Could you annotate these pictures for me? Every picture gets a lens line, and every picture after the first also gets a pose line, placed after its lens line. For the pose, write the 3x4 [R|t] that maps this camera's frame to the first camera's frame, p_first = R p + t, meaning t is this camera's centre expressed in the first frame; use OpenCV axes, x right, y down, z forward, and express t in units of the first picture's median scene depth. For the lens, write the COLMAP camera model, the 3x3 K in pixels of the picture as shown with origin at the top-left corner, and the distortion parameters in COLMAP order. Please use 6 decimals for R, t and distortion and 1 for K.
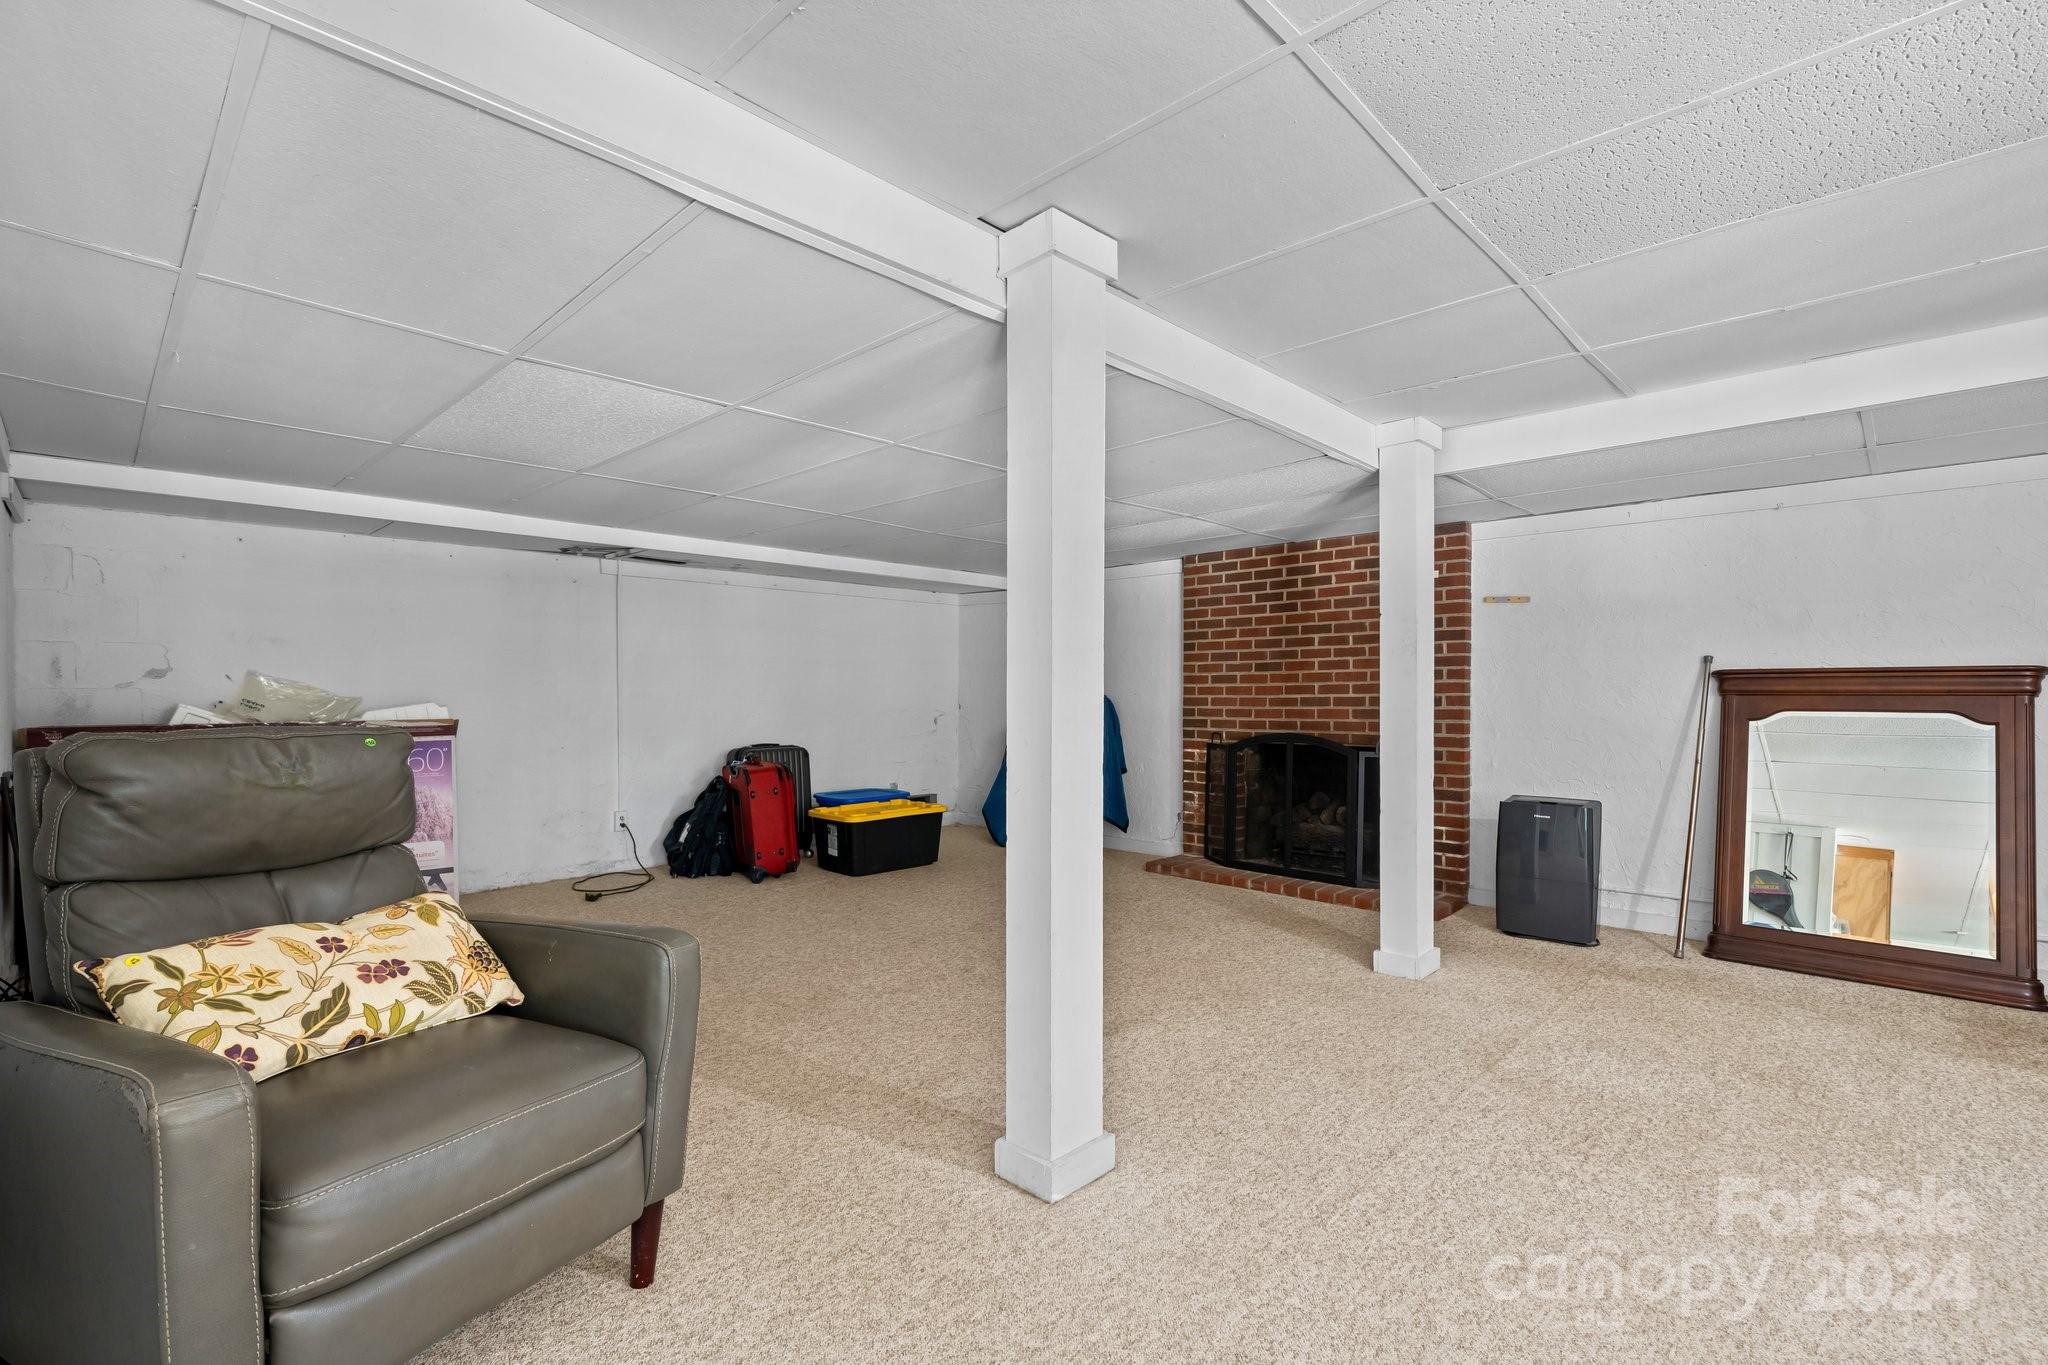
lens RADIAL K [[921.4, 0, 1022.6], [0, 921.4, 673.2], [0, 0, 1]] dist [-0.013038, 0.001816]
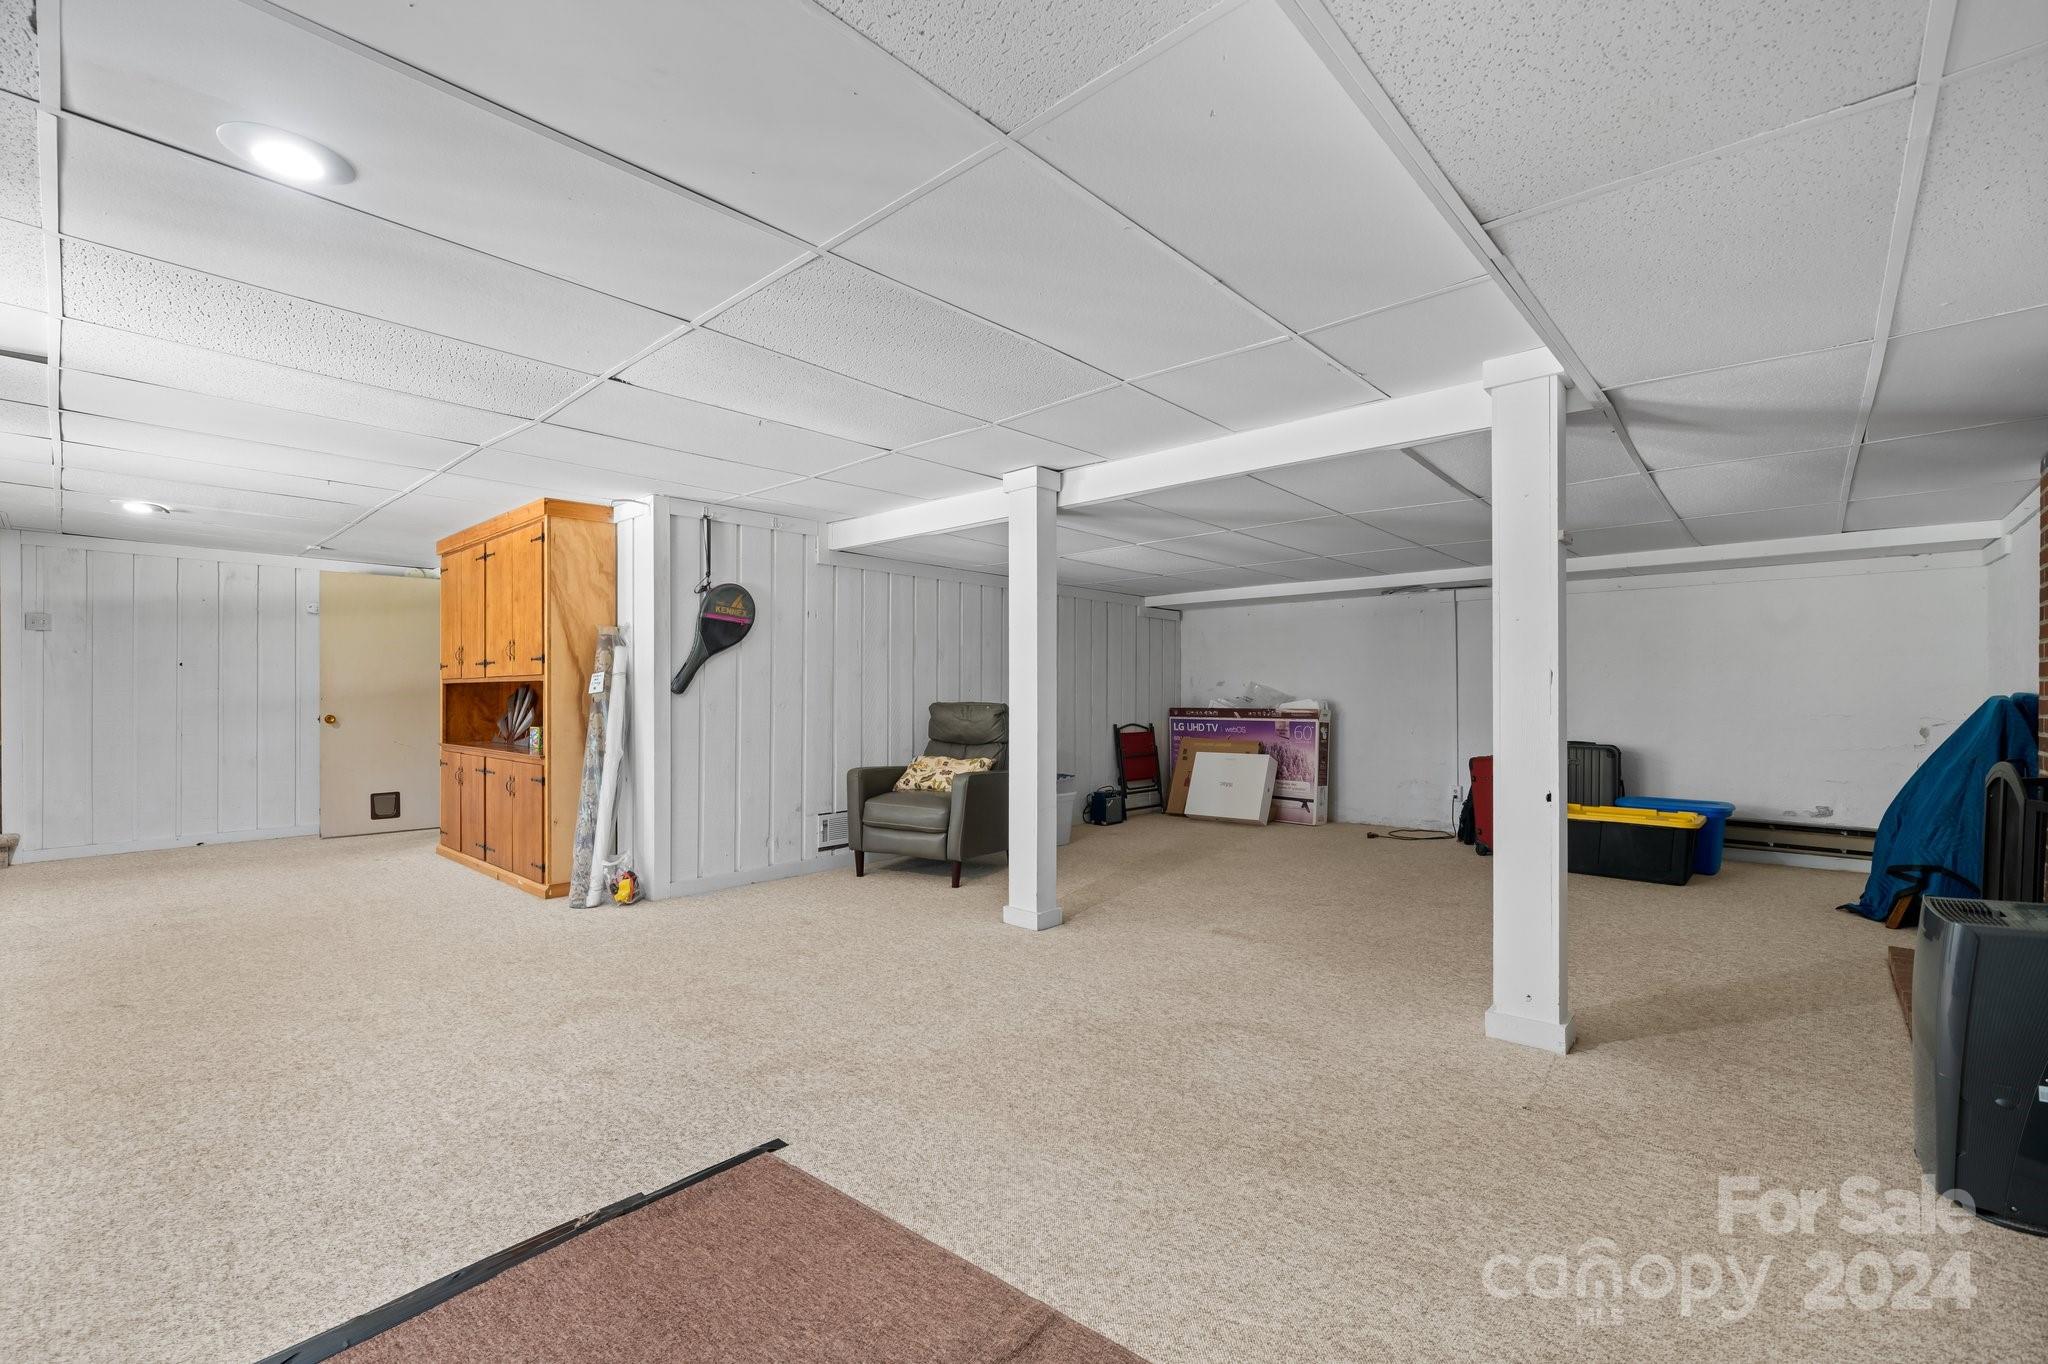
lens RADIAL K [[921.4, 0, 1022.2], [0, 921.4, 694.1], [0, 0, 1]] dist [-0.013038, 0.001816]
pose [[0.023797, 0.003667, -0.999710, 1.463683], [0.022956, 0.999728, 0.004213, 0.005720], [0.999453, -0.023049, 0.023706, 0.644149]]
